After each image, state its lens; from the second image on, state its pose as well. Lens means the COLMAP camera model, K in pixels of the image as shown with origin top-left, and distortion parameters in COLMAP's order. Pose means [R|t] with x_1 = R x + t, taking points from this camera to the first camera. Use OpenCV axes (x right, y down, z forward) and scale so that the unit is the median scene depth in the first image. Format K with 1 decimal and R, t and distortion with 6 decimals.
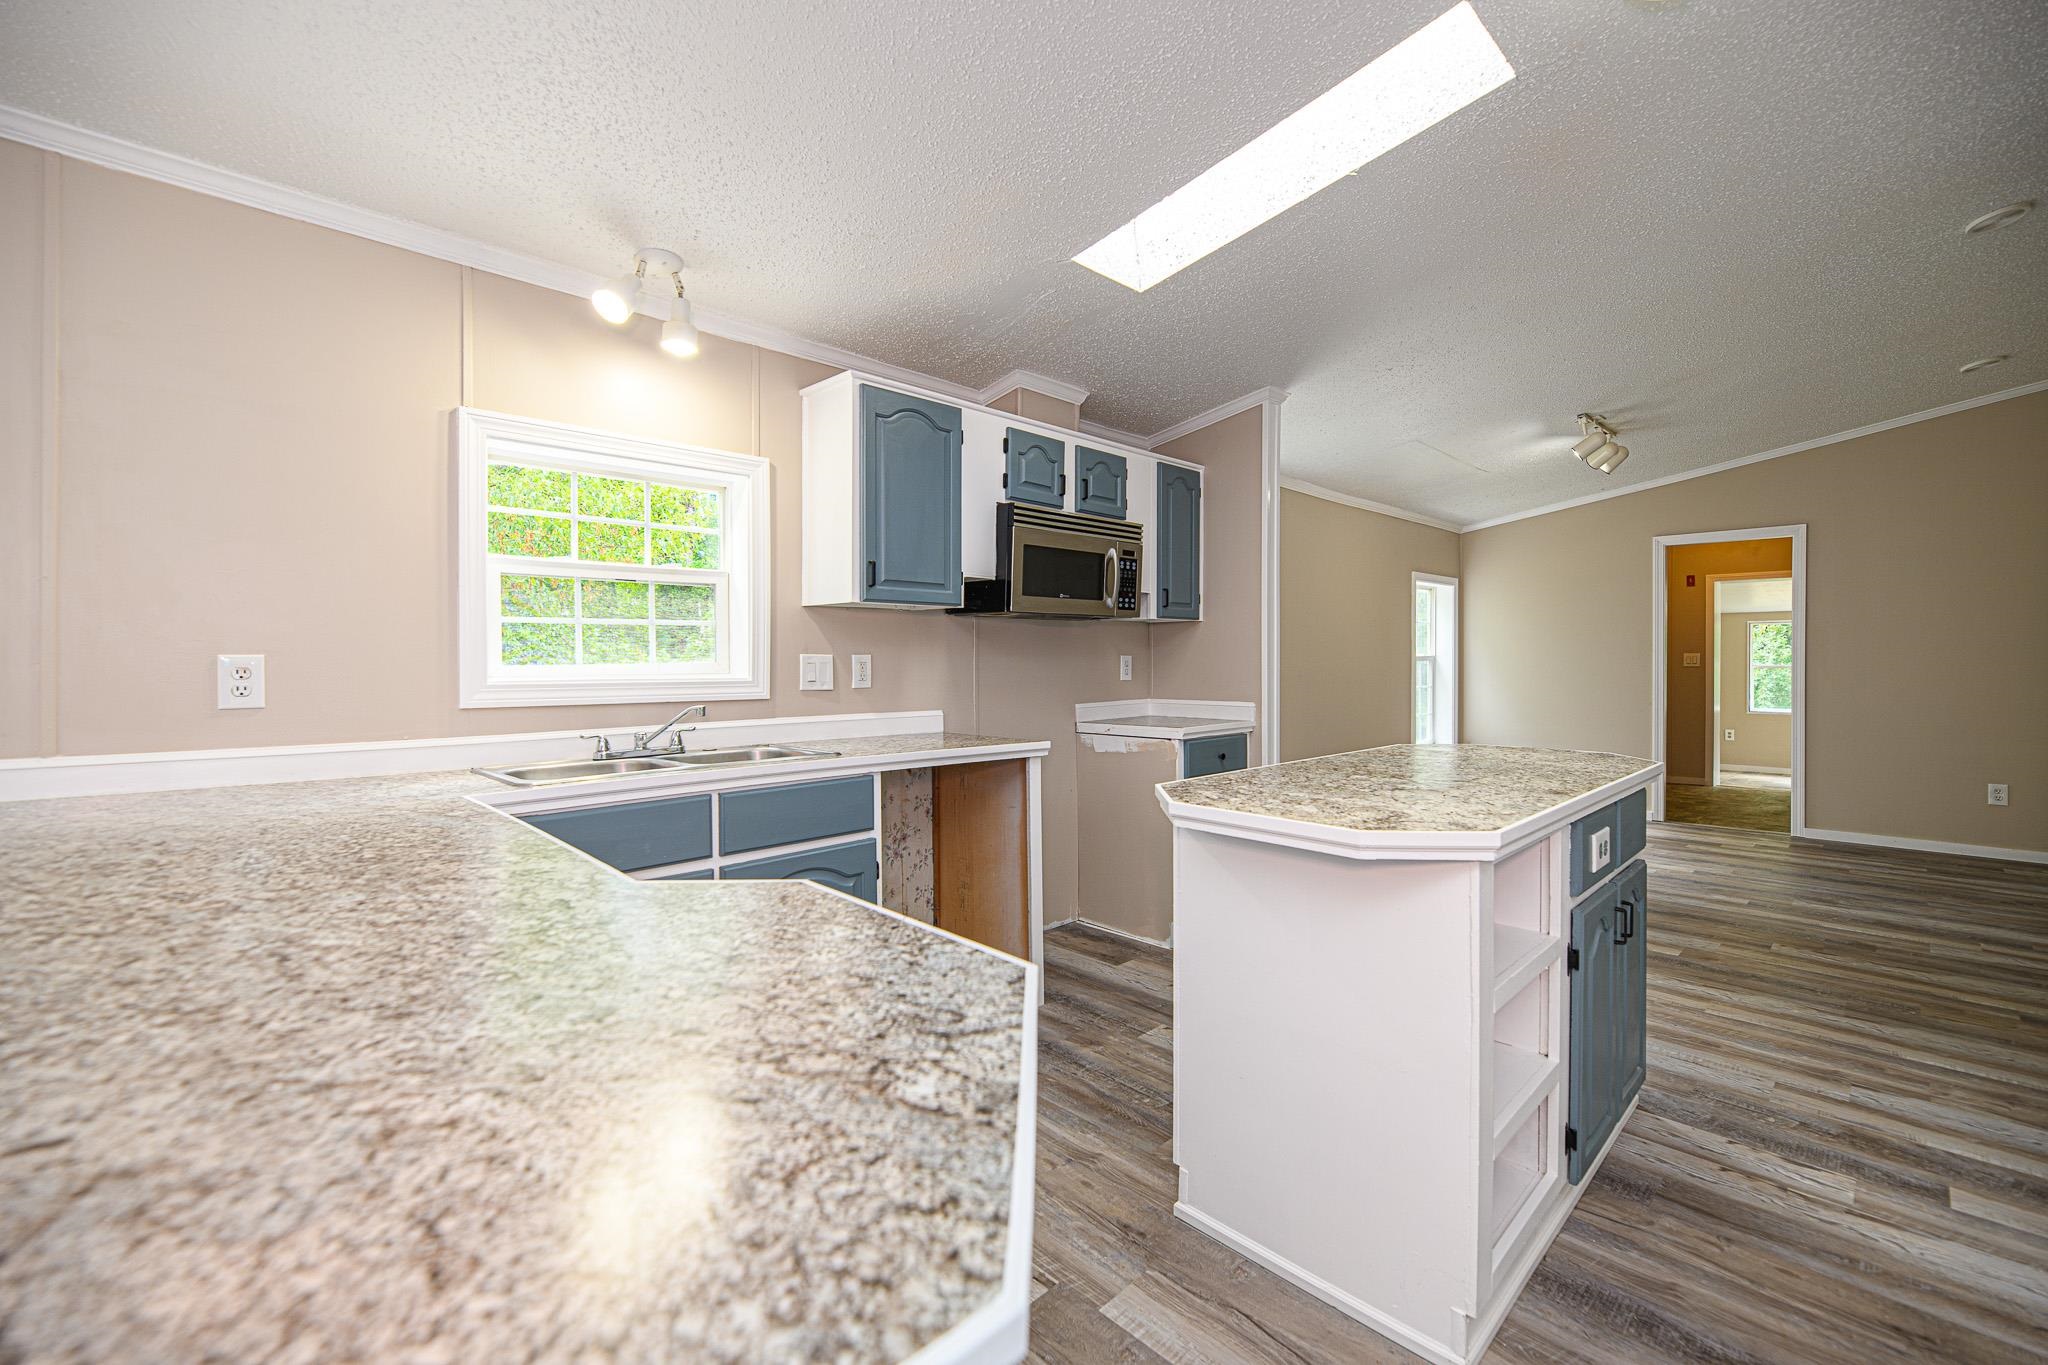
lens RADIAL K [[827.7, 0, 1031.3], [0, 827.7, 663.0], [0, 0, 1]] dist [-0.003695, -0.001167]
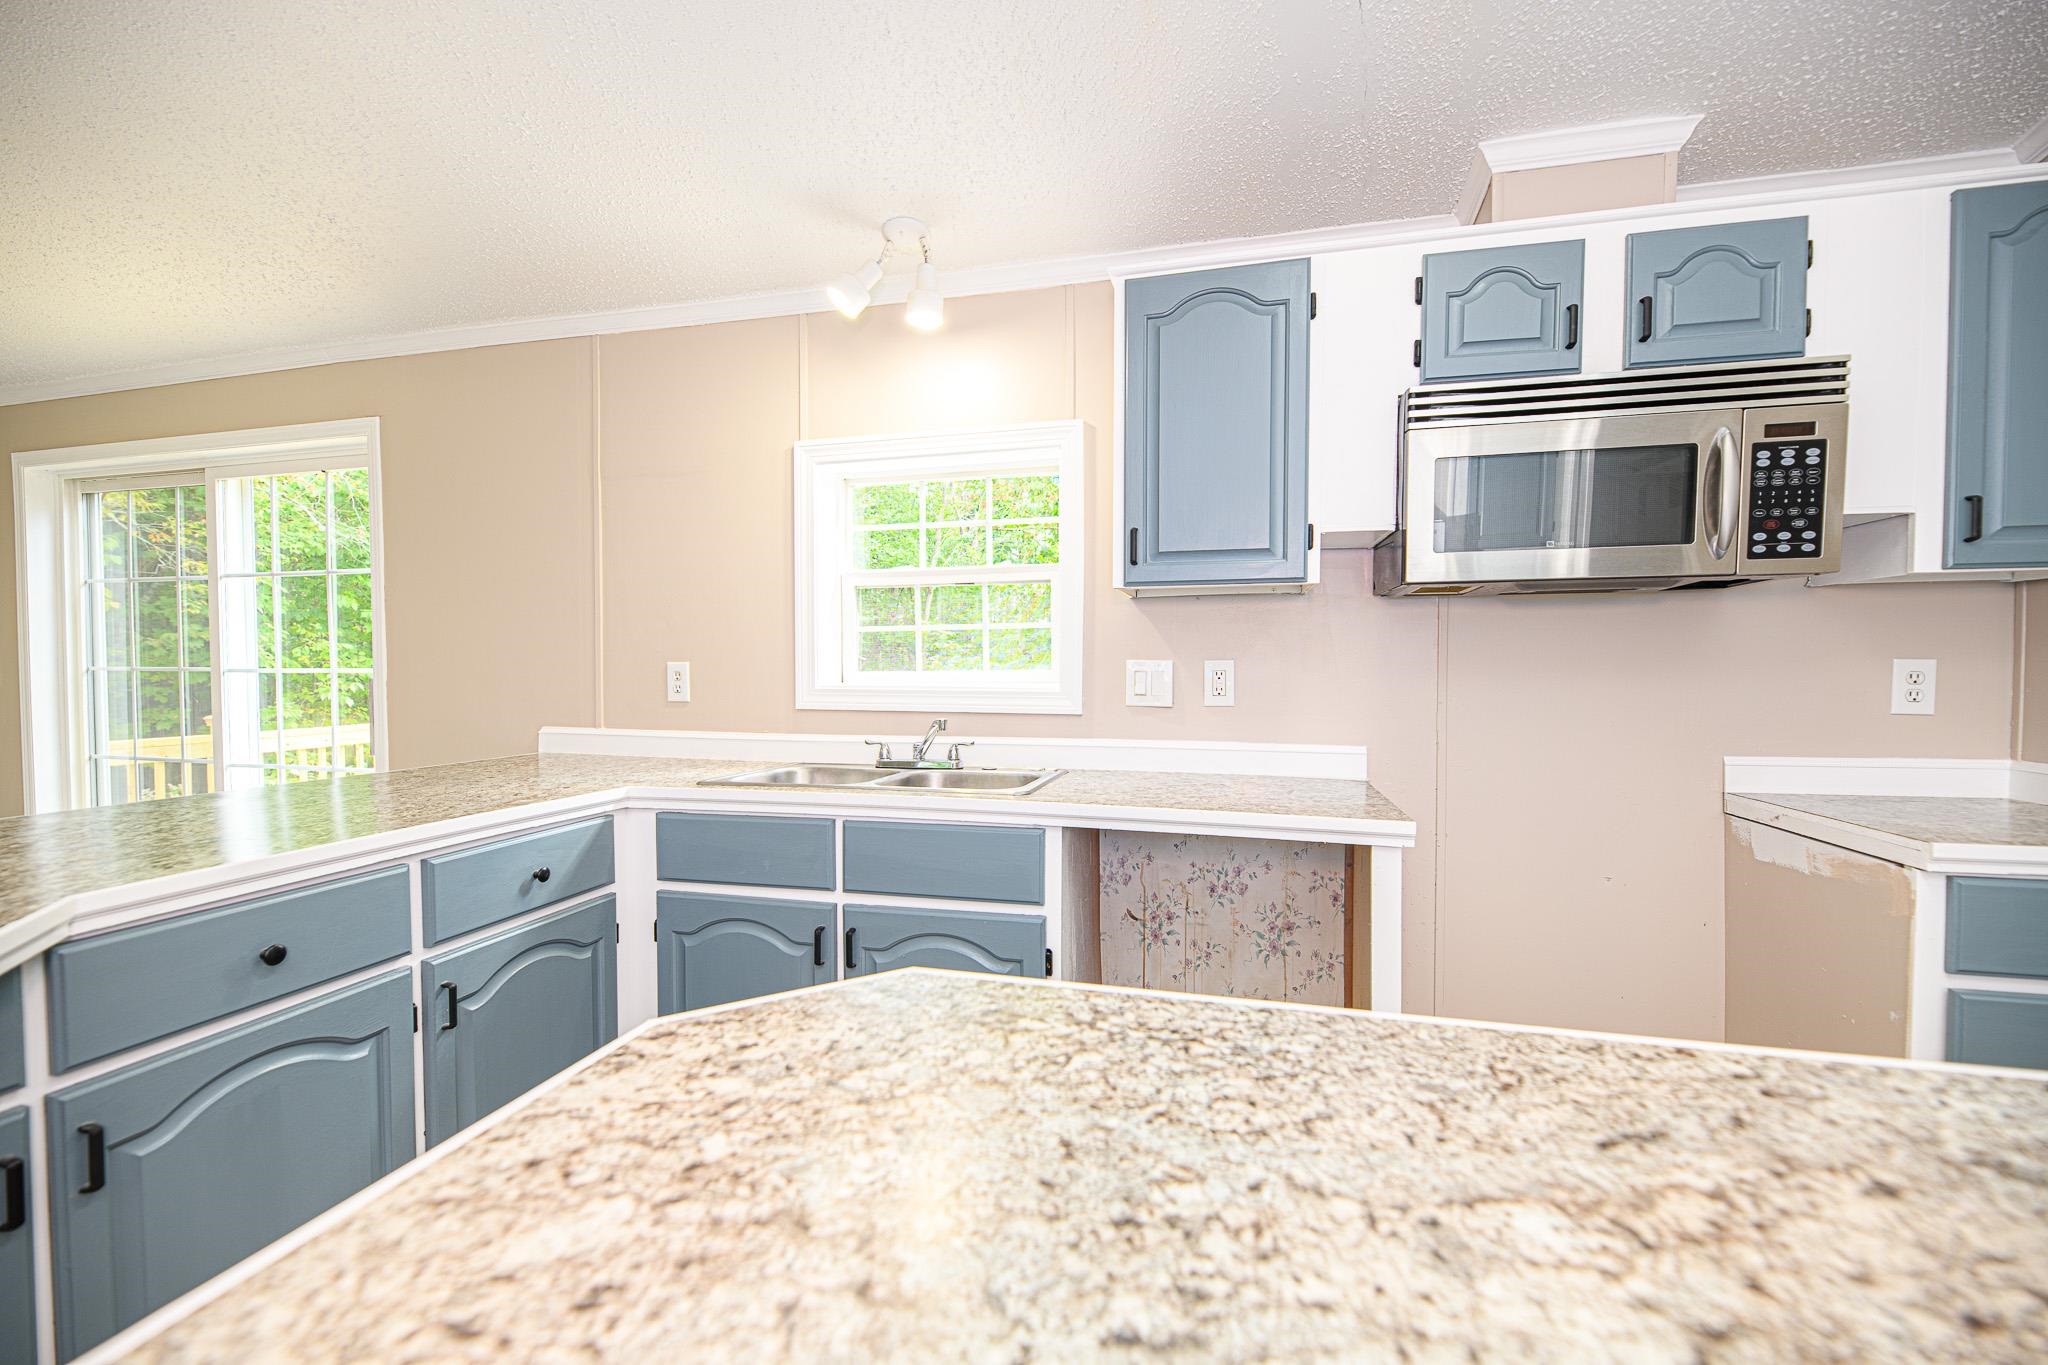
lens RADIAL K [[827.7, 0, 1031.3], [0, 827.7, 690.1], [0, 0, 1]] dist [-0.003695, -0.001167]
pose [[0.537675, 0.027762, -0.842695, 0.291827], [-0.004247, 0.999534, 0.030219, -0.004497], [0.843142, -0.012669, 0.537542, 0.440770]]
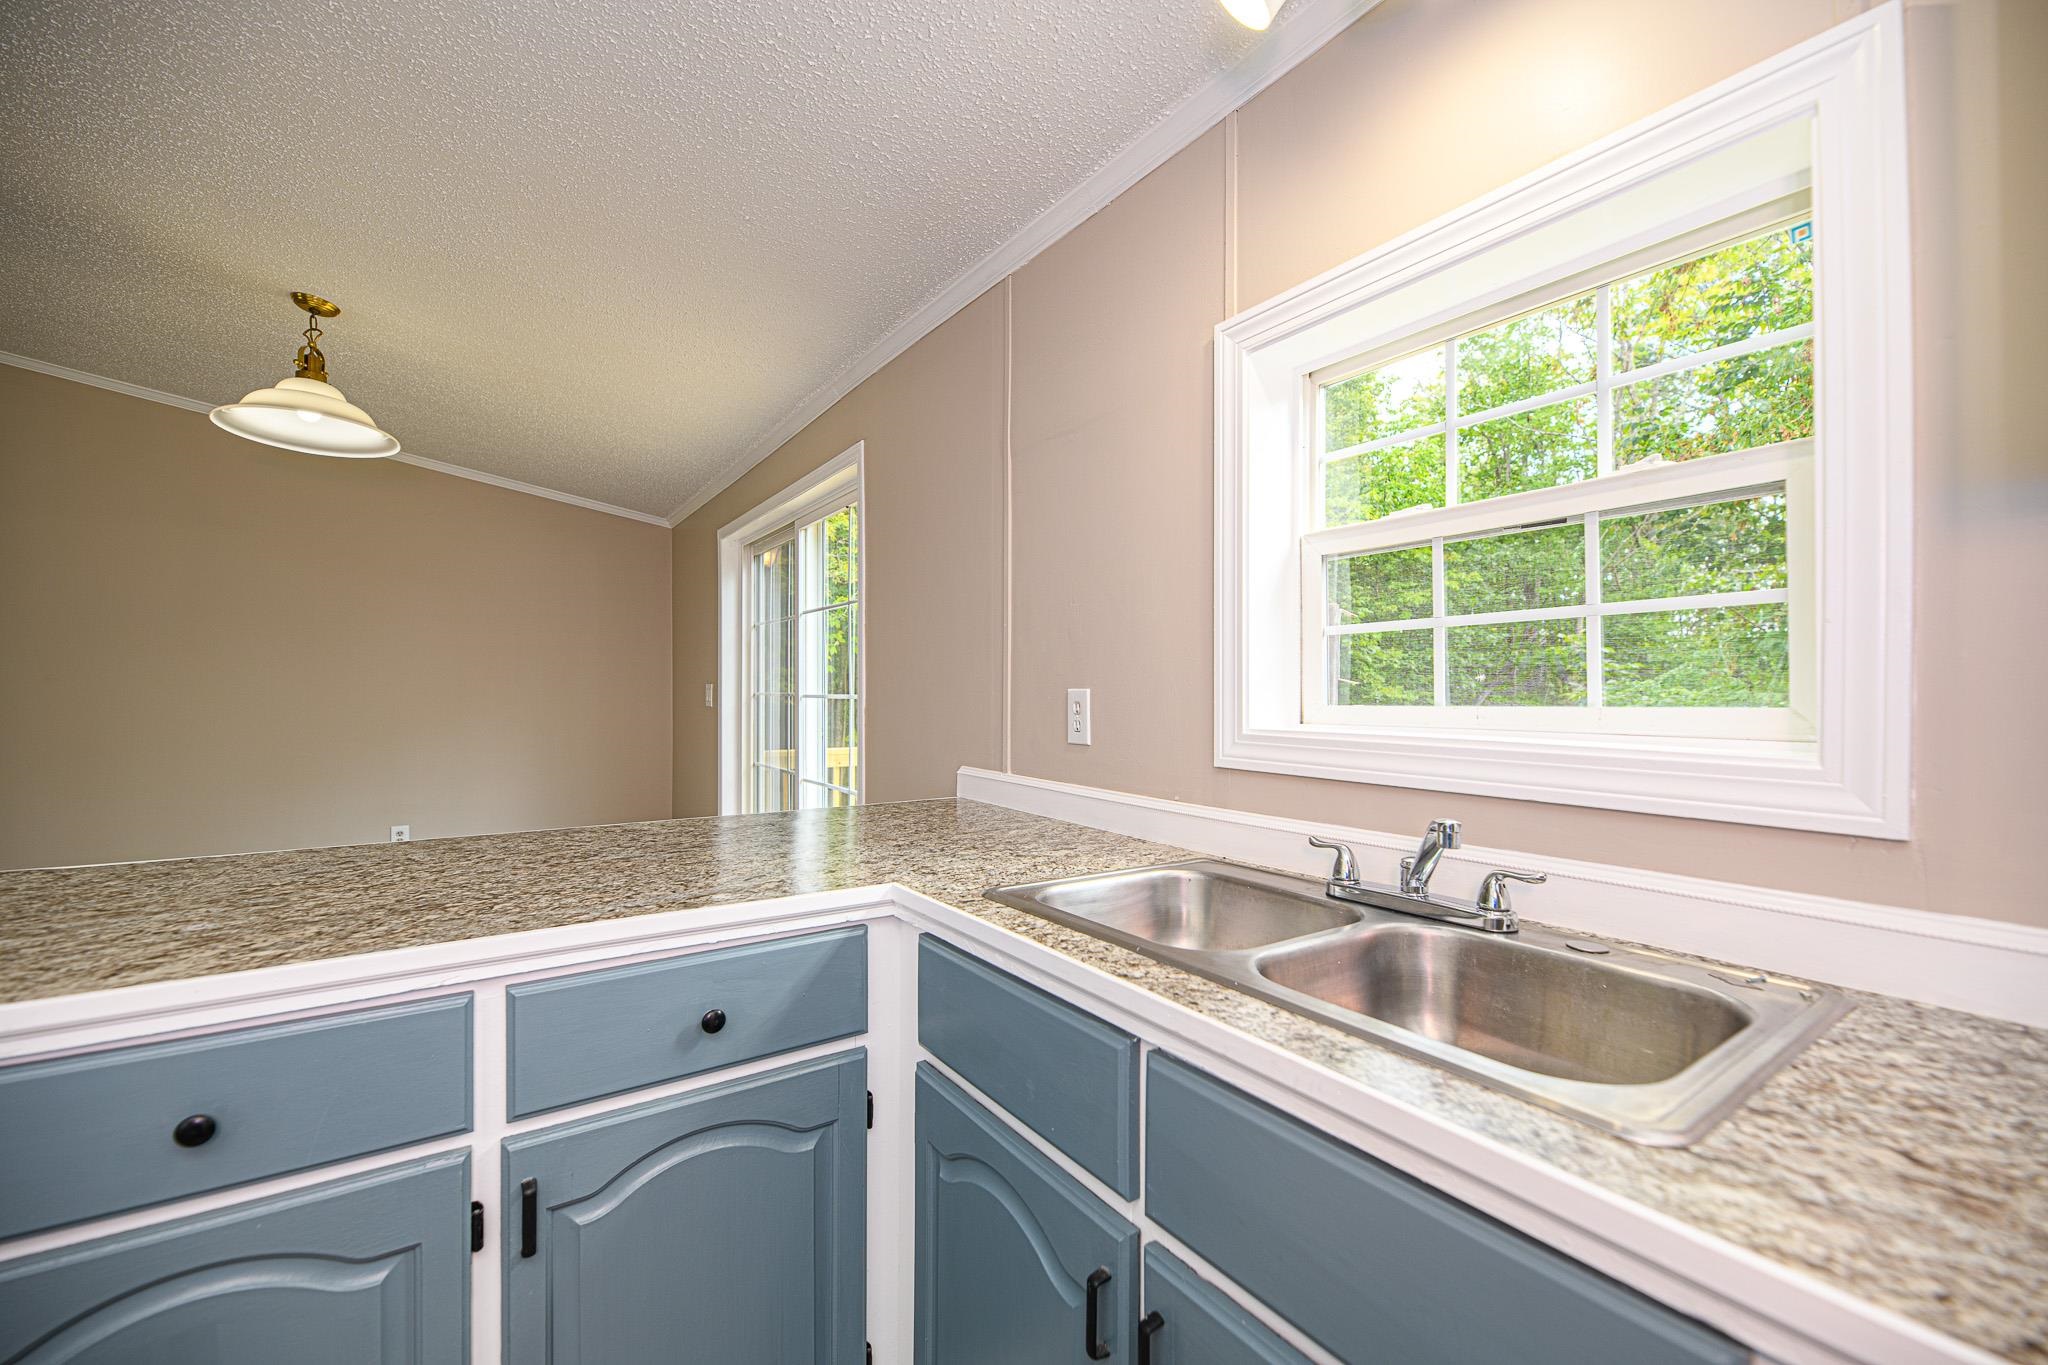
lens RADIAL K [[827.7, 0, 1015.0], [0, 827.7, 686.5], [0, 0, 1]] dist [-0.003695, -0.001167]
pose [[-0.166126, -0.005732, -0.986088, 0.006769], [-0.006934, 0.999965, -0.004645, -0.004552], [0.986080, 0.006066, -0.166160, 0.632515]]
